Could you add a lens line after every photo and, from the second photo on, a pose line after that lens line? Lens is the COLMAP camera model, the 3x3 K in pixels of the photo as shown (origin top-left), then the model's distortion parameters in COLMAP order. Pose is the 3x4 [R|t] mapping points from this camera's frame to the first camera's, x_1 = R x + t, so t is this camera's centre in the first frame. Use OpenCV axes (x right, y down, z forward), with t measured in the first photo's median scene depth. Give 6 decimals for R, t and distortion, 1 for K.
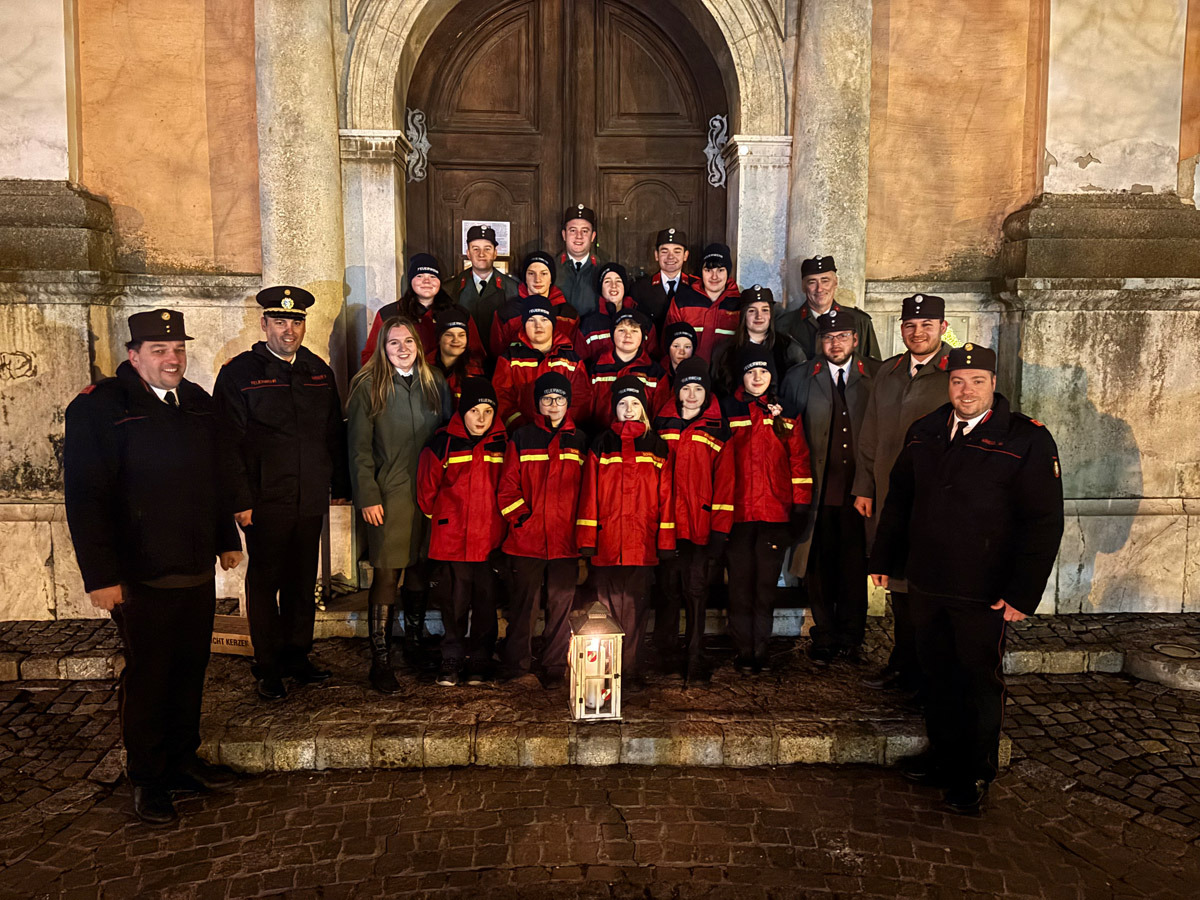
lens RADIAL K [[914.5, 0, 592.8], [0, 914.5, 456.0], [0, 0, 1]] dist [0.049215, -0.062692]
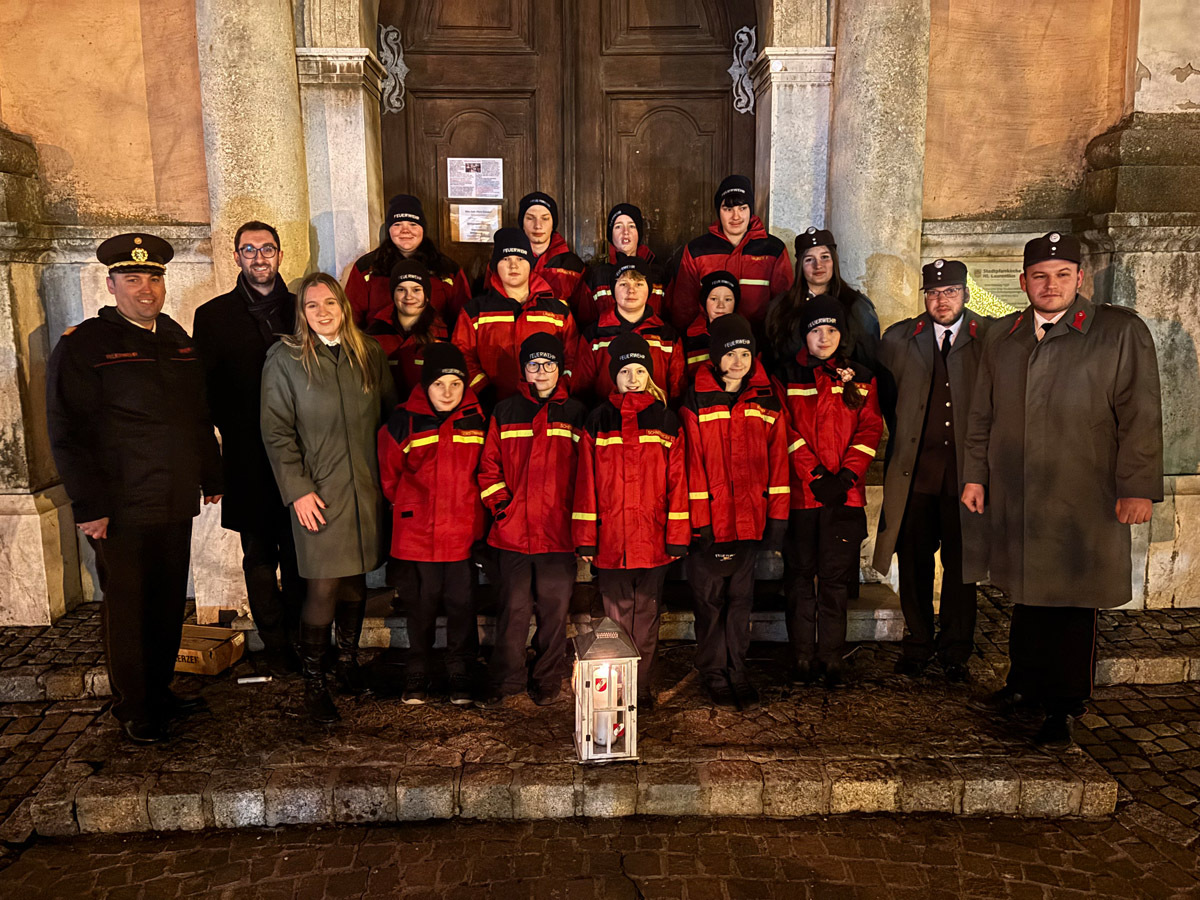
lens RADIAL K [[914.5, 0, 592.8], [0, 914.5, 456.0], [0, 0, 1]] dist [0.049215, -0.062692]
pose [[0.999786, -0.011626, -0.017088, 0.006129], [0.012376, 0.998934, 0.044467, -0.015946], [0.016553, -0.044669, 0.998865, 0.144372]]
